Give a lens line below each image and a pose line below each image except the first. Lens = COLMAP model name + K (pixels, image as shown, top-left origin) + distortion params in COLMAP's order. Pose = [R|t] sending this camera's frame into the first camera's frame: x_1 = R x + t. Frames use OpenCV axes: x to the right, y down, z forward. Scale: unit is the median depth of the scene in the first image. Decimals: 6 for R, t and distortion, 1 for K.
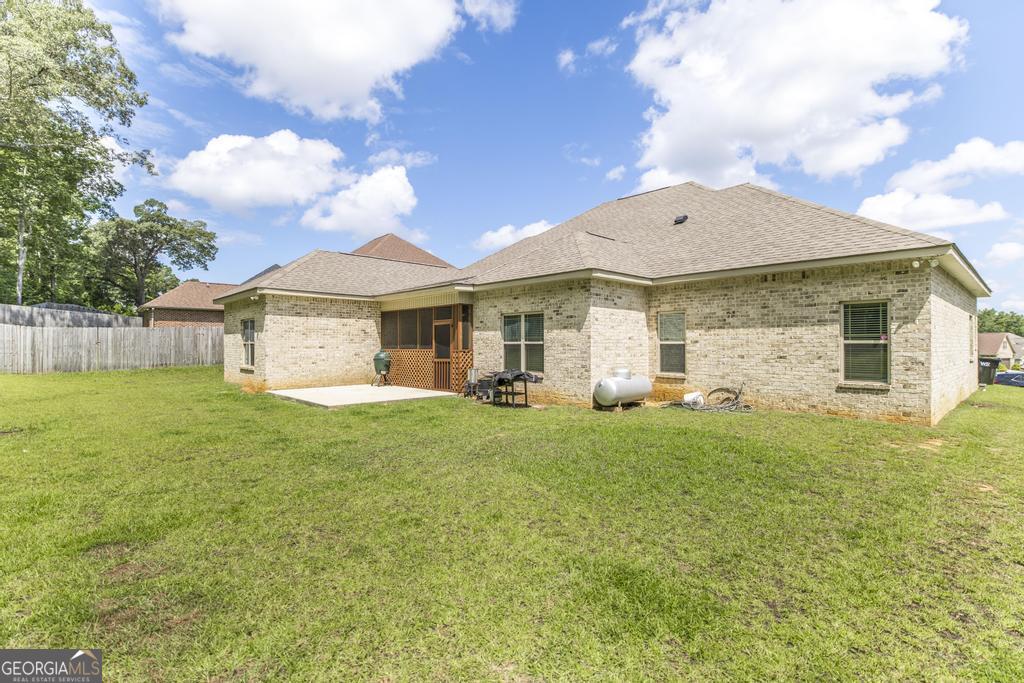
lens RADIAL K [[500.7, 0, 501.9], [0, 500.7, 347.0], [0, 0, 1]] dist [0.019971, -0.000194]
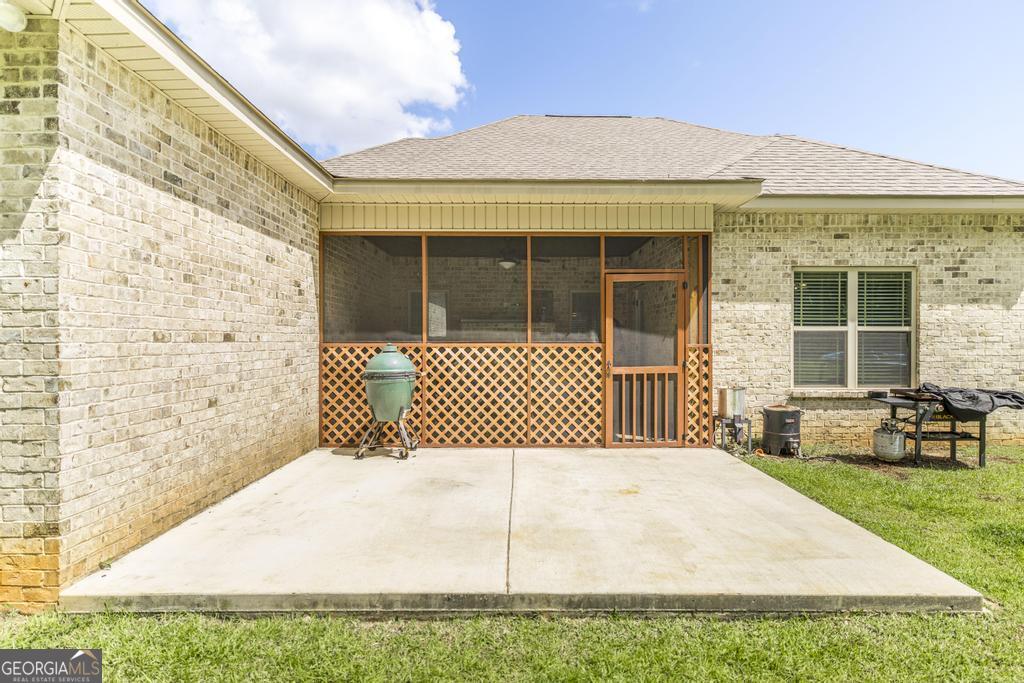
lens RADIAL K [[558.8, 0, 513.9], [0, 558.8, 344.2], [0, 0, 1]] dist [0.002552, -0.000313]
pose [[0.664445, -0.005431, 0.747318, -0.567307], [0.000673, 0.999978, 0.006670, 0.002979], [-0.747337, -0.003929, 0.664433, 0.847884]]
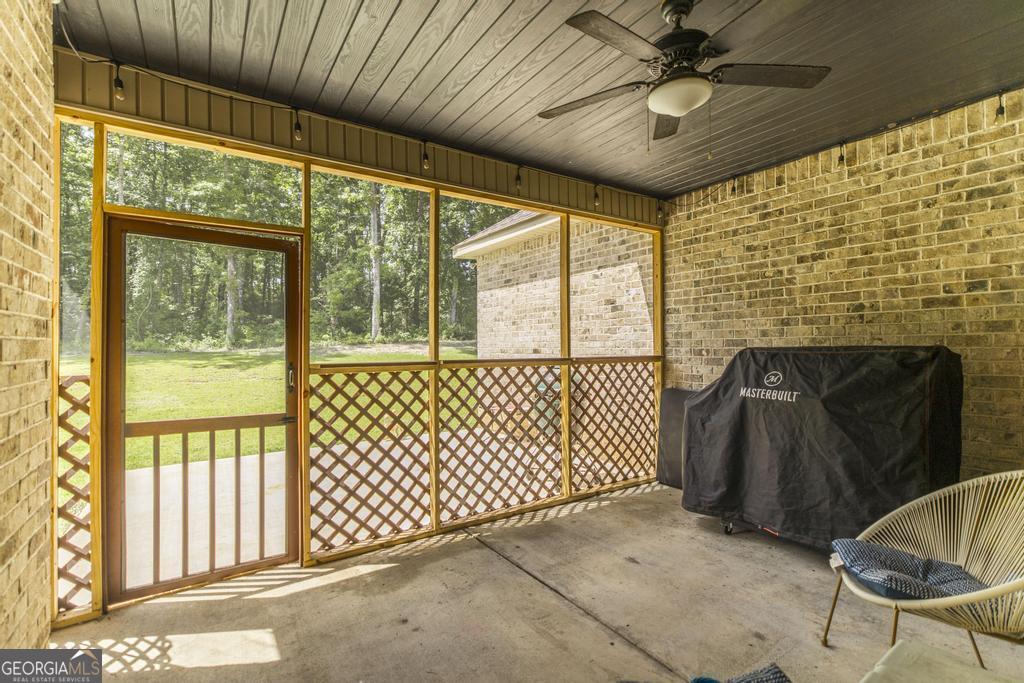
lens RADIAL K [[451.1, 0, 513.5], [0, 451.1, 343.0], [0, 0, 1]] dist [-0.000705, 0.000772]
pose [[-0.137314, -0.002120, -0.990525, 0.035886], [0.005803, 0.999979, -0.002945, -0.006176], [0.990511, -0.006153, -0.137298, 1.238448]]
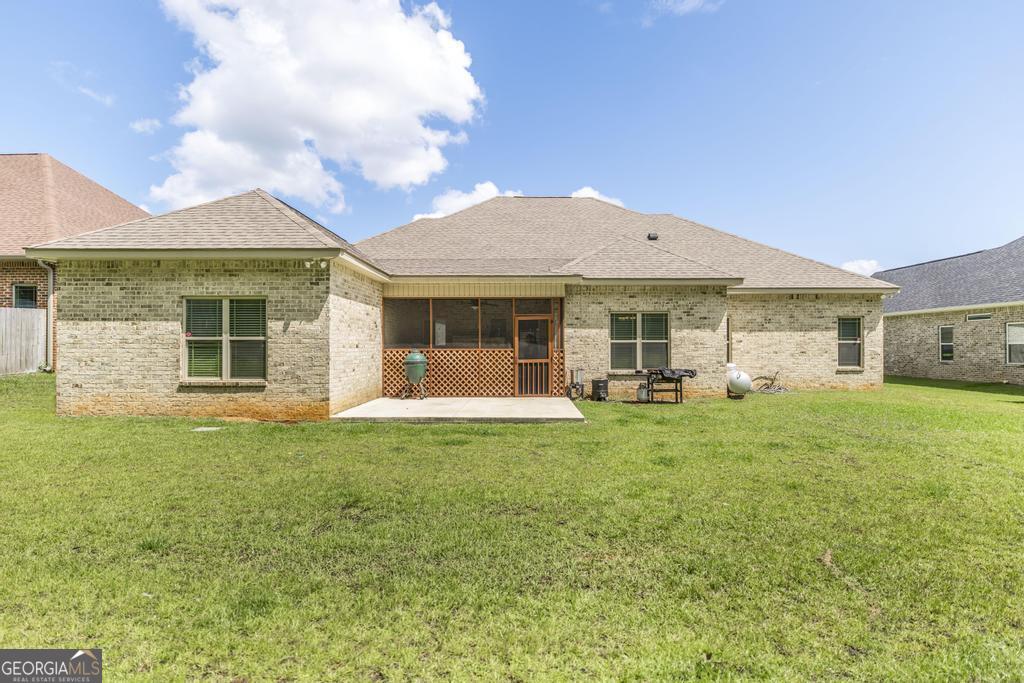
lens RADIAL K [[558.8, 0, 515.6], [0, 558.8, 336.9], [0, 0, 1]] dist [0.002552, -0.000313]
pose [[0.682997, 0.012120, 0.730321, -0.915029], [0.002908, 0.999809, -0.019312, 0.003788], [-0.730416, 0.015314, 0.682831, 0.395261]]
